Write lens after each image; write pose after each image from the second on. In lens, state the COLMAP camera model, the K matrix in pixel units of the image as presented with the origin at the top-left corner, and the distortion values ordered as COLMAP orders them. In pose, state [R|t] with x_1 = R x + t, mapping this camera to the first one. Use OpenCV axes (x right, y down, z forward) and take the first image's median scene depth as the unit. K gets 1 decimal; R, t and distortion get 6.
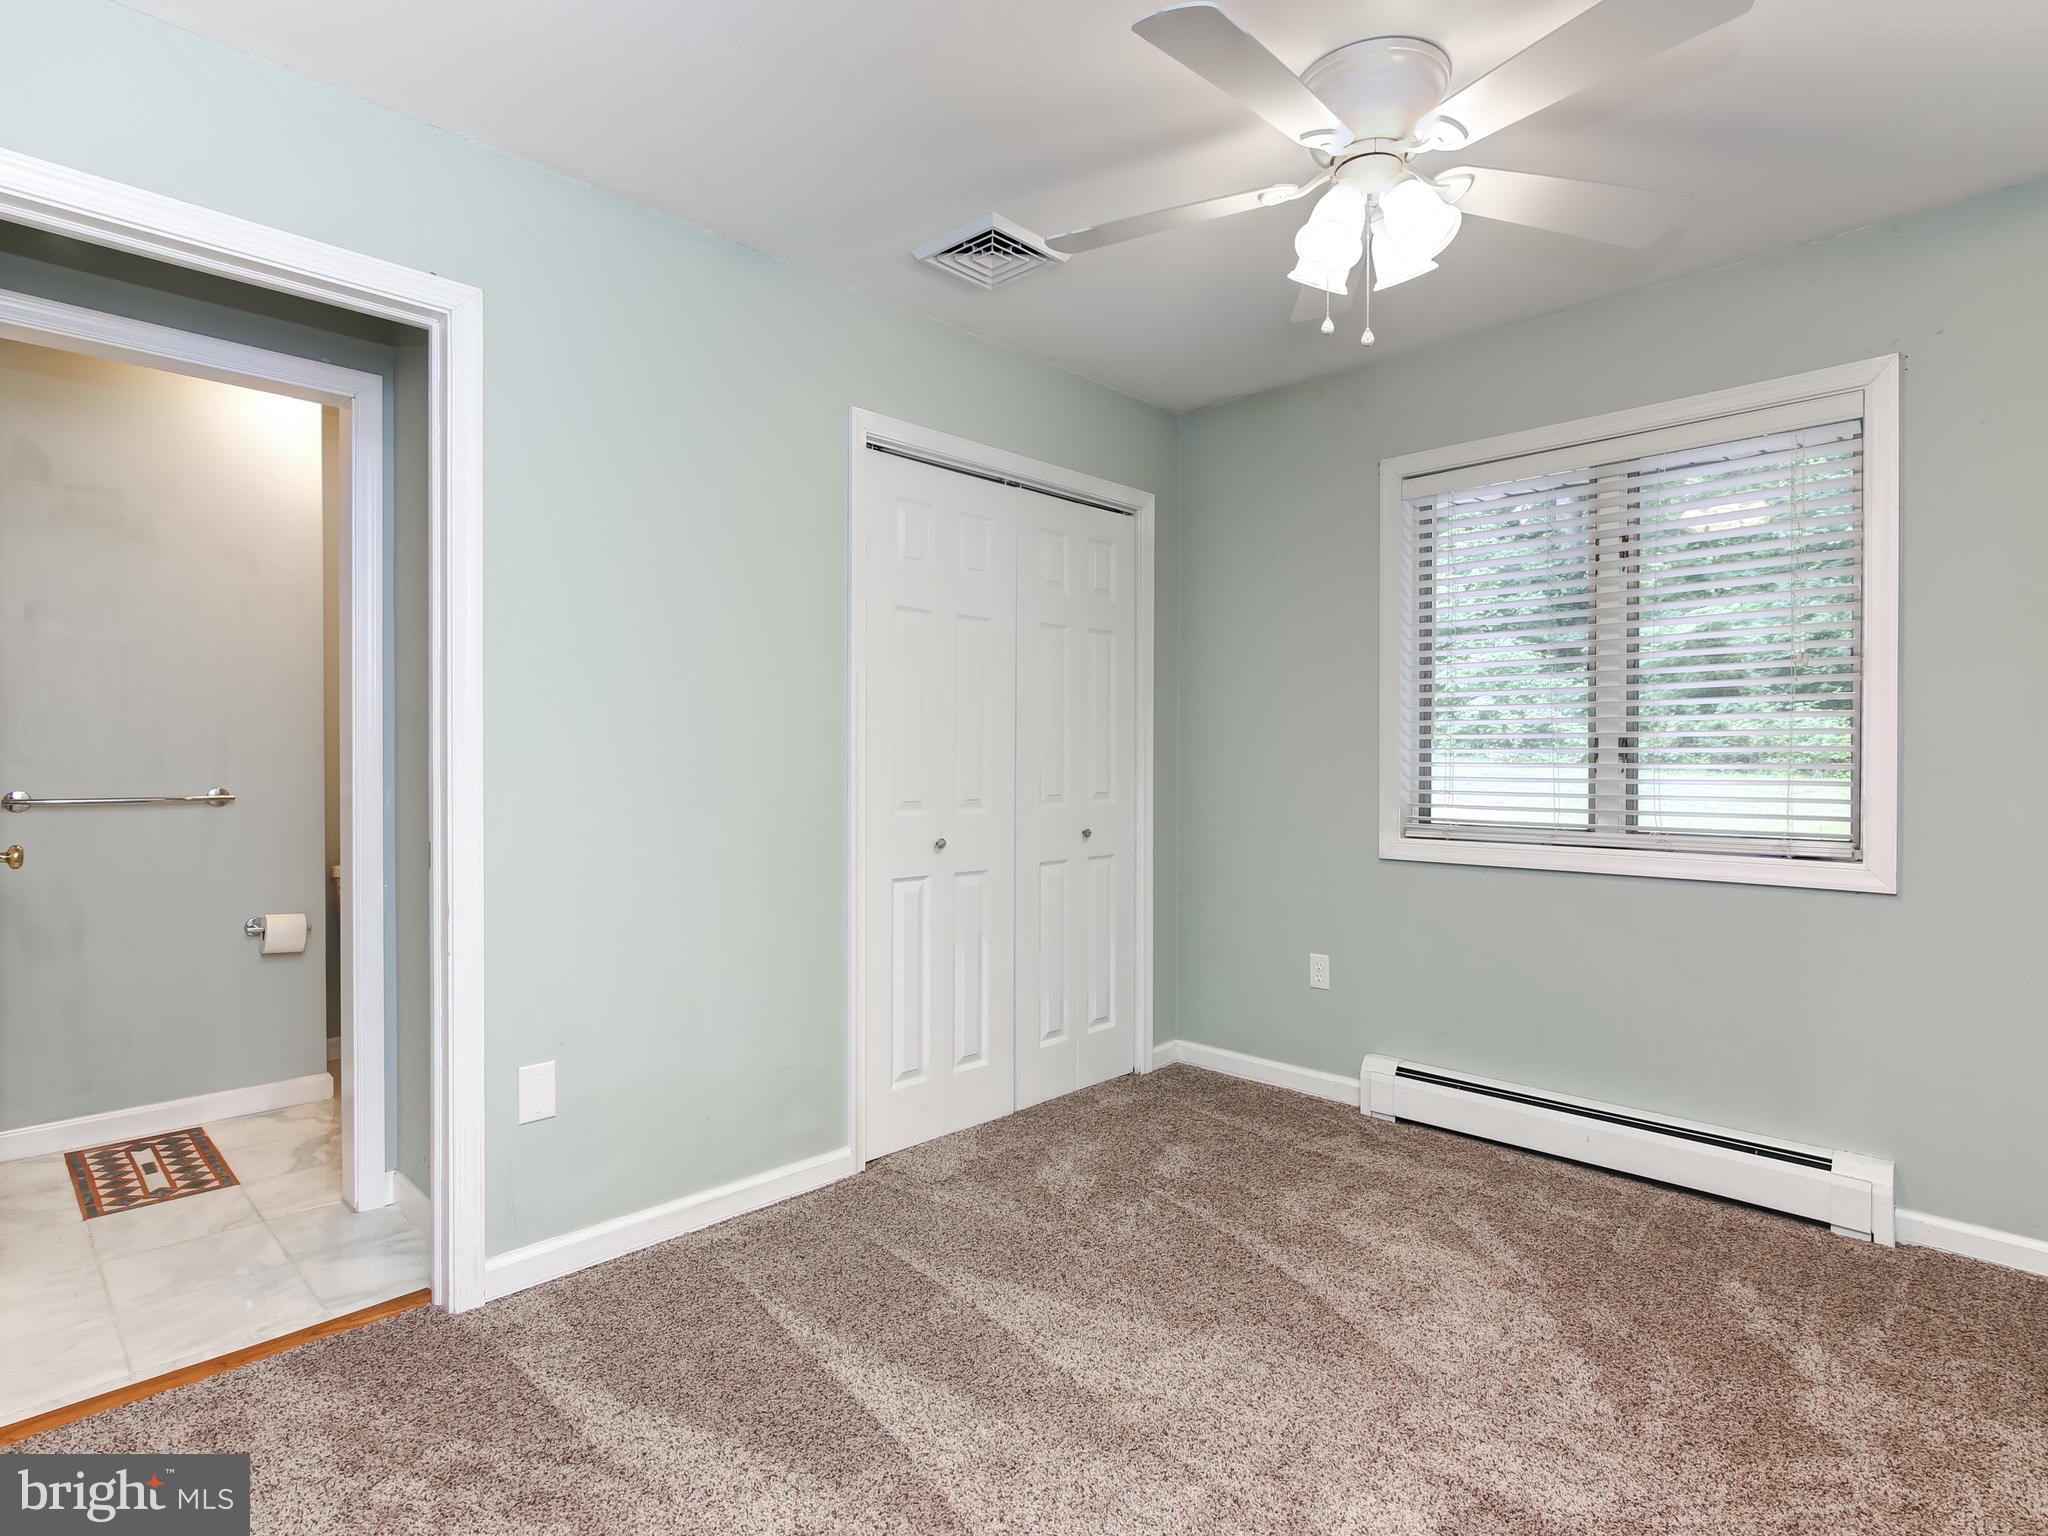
lens RADIAL K [[1059.4, 0, 1029.4], [0, 1059.4, 765.1], [0, 0, 1]] dist [0.003107, 0.001421]
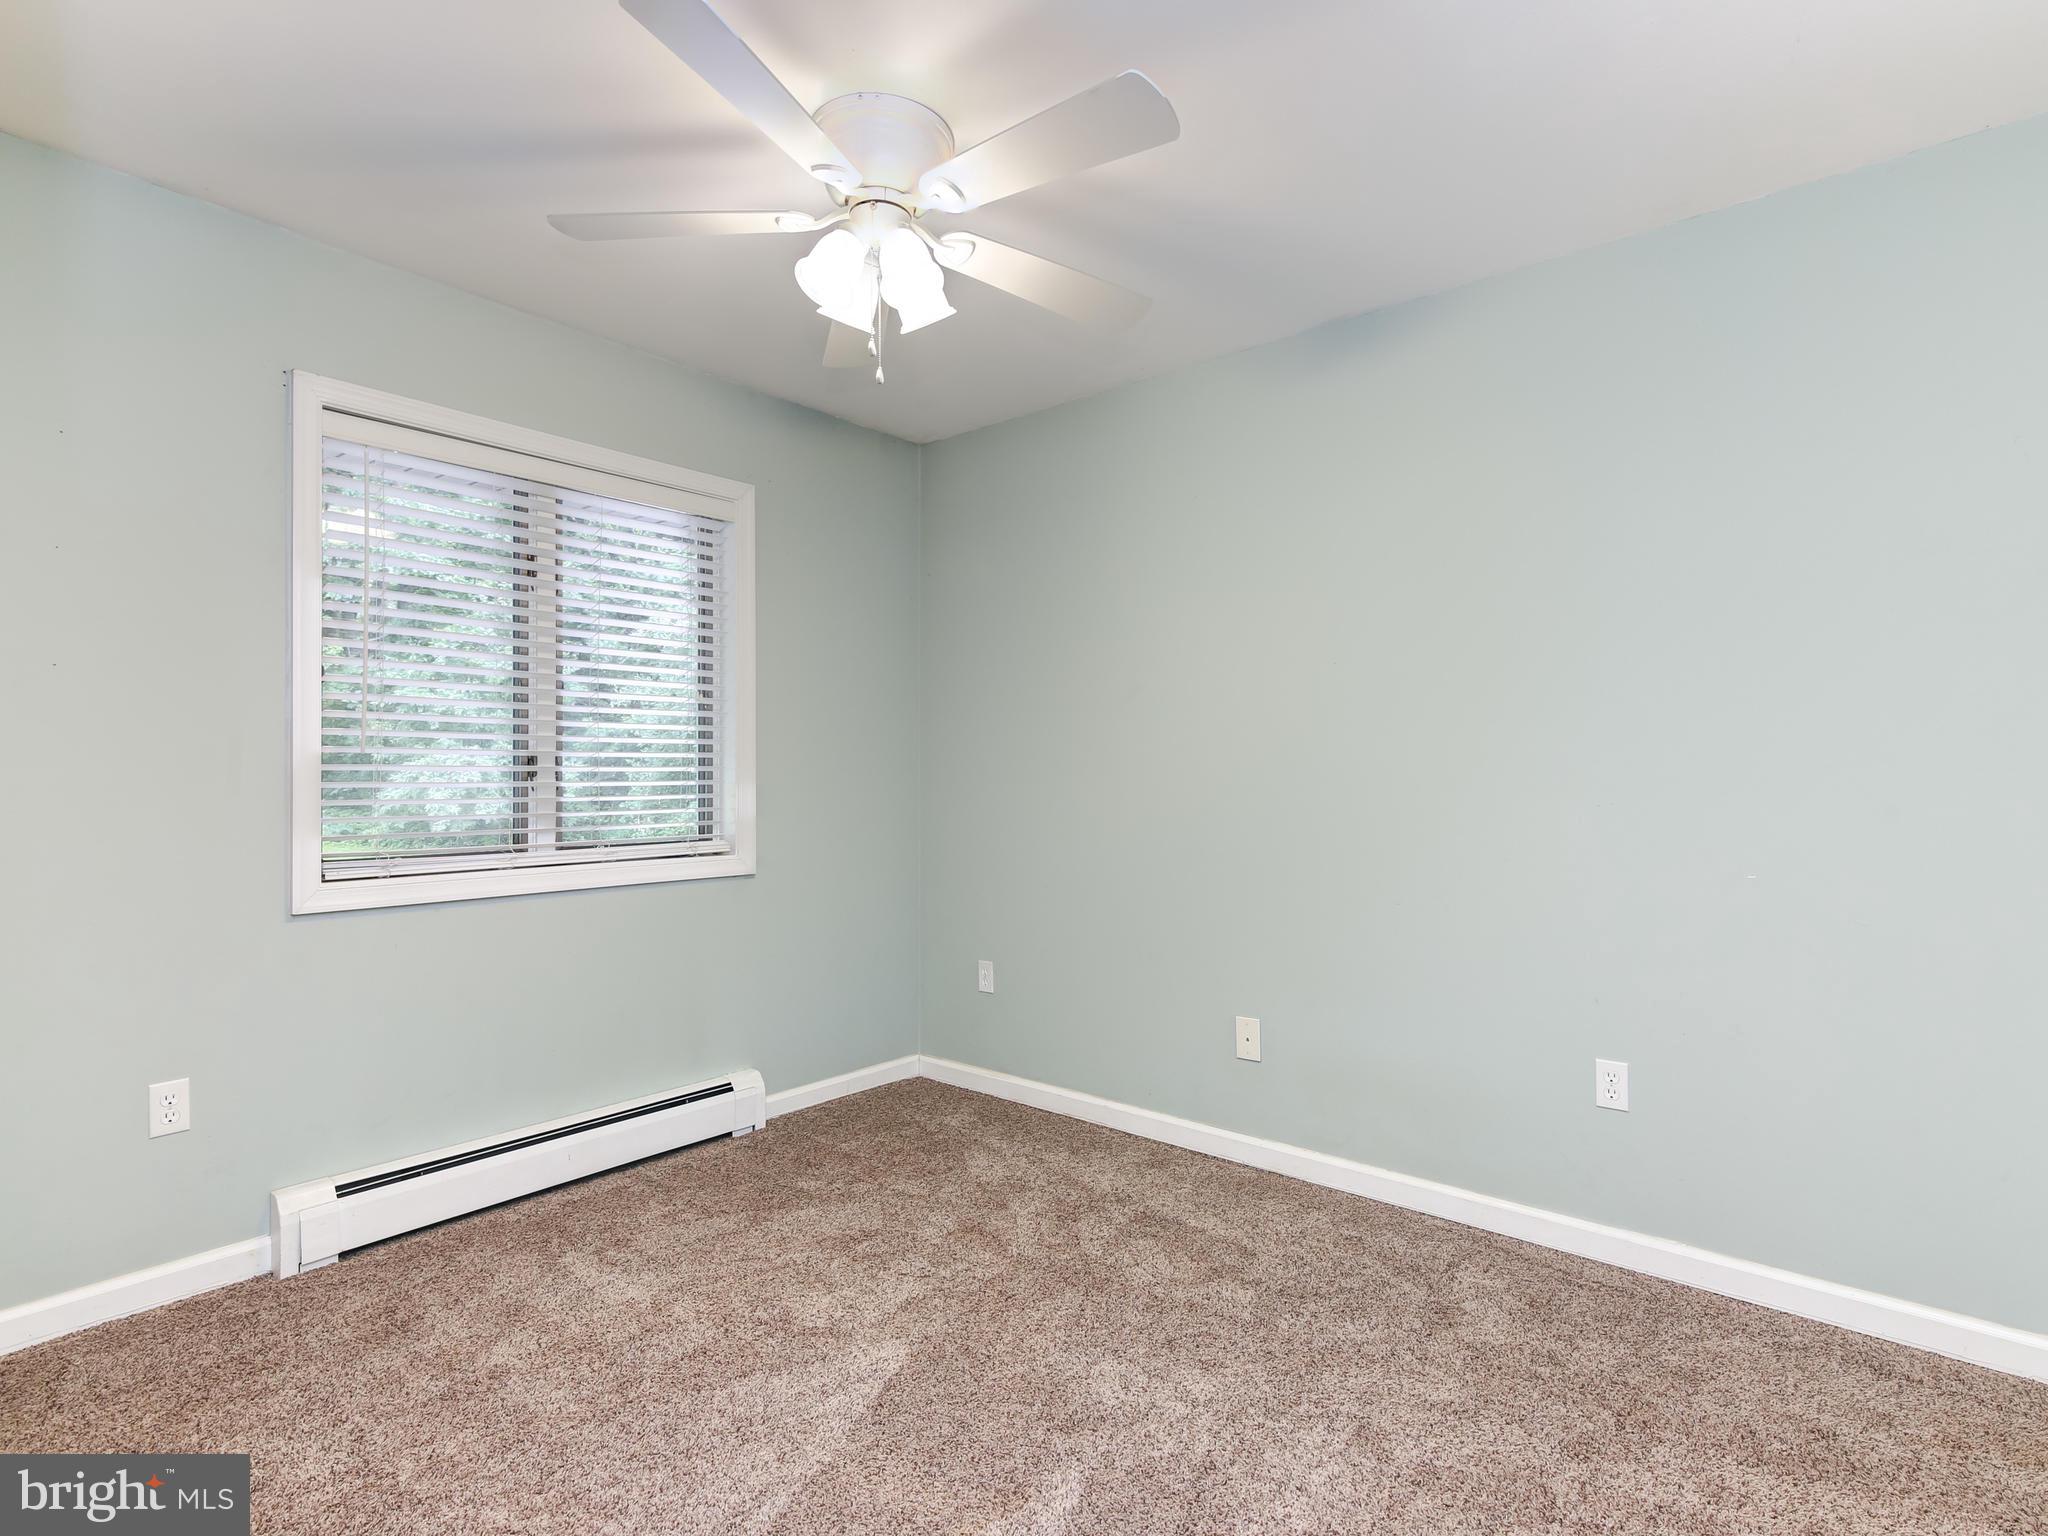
lens RADIAL K [[1059.4, 0, 1029.4], [0, 1059.4, 765.1], [0, 0, 1]] dist [0.003107, 0.001421]
pose [[-0.089585, 0.006100, 0.995961, -0.497777], [0.001831, 0.999981, -0.005960, -0.010631], [-0.995977, 0.001290, -0.089594, 0.636823]]
